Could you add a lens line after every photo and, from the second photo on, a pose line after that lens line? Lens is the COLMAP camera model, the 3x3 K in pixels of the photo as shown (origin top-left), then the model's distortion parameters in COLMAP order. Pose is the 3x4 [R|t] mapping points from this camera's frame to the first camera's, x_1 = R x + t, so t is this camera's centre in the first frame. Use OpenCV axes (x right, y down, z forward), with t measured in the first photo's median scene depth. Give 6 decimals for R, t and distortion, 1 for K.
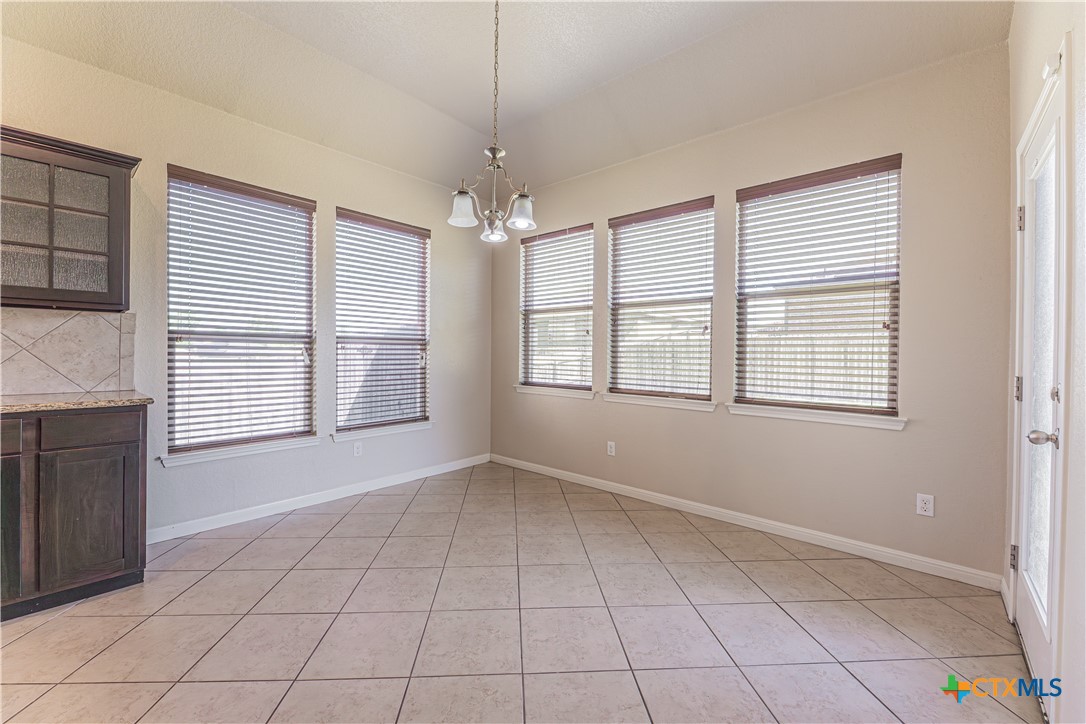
lens RADIAL K [[442.1, 0, 530.8], [0, 442.1, 353.7], [0, 0, 1]] dist [-0.008903, 0.000142]
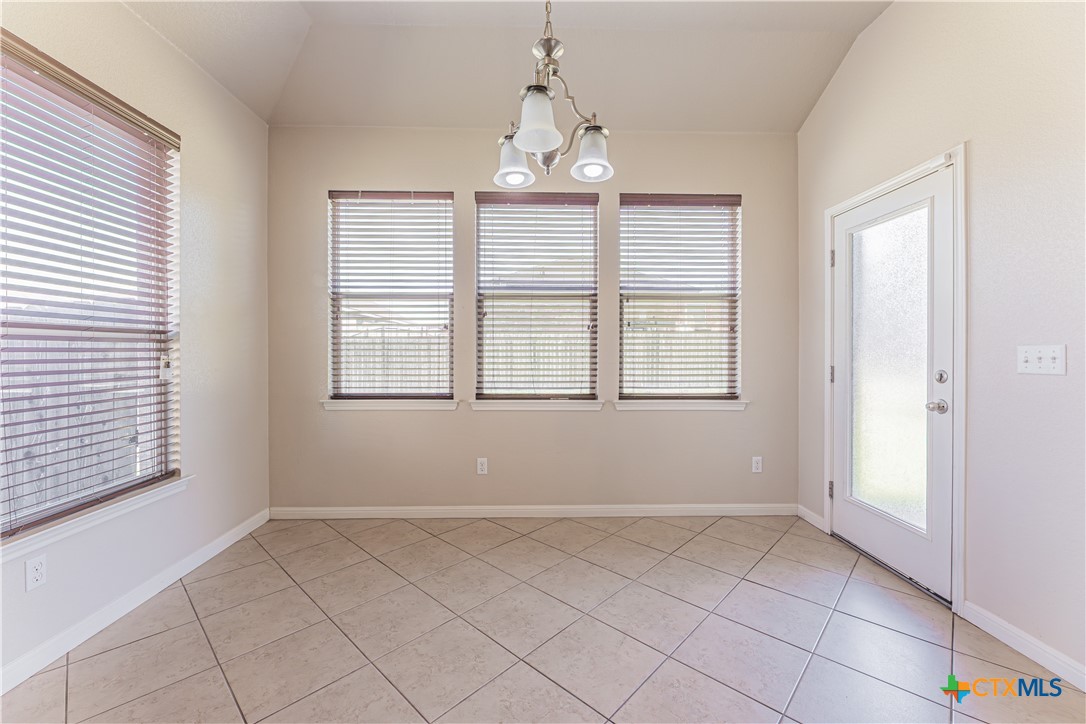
lens RADIAL K [[446.5, 0, 543.0], [0, 446.5, 353.2], [0, 0, 1]] dist [-0.003158, -0.000164]
pose [[0.721287, -0.010990, 0.692549, -0.305007], [0.010333, 0.999934, 0.005106, -0.003179], [-0.692559, 0.003474, 0.721353, 0.292642]]
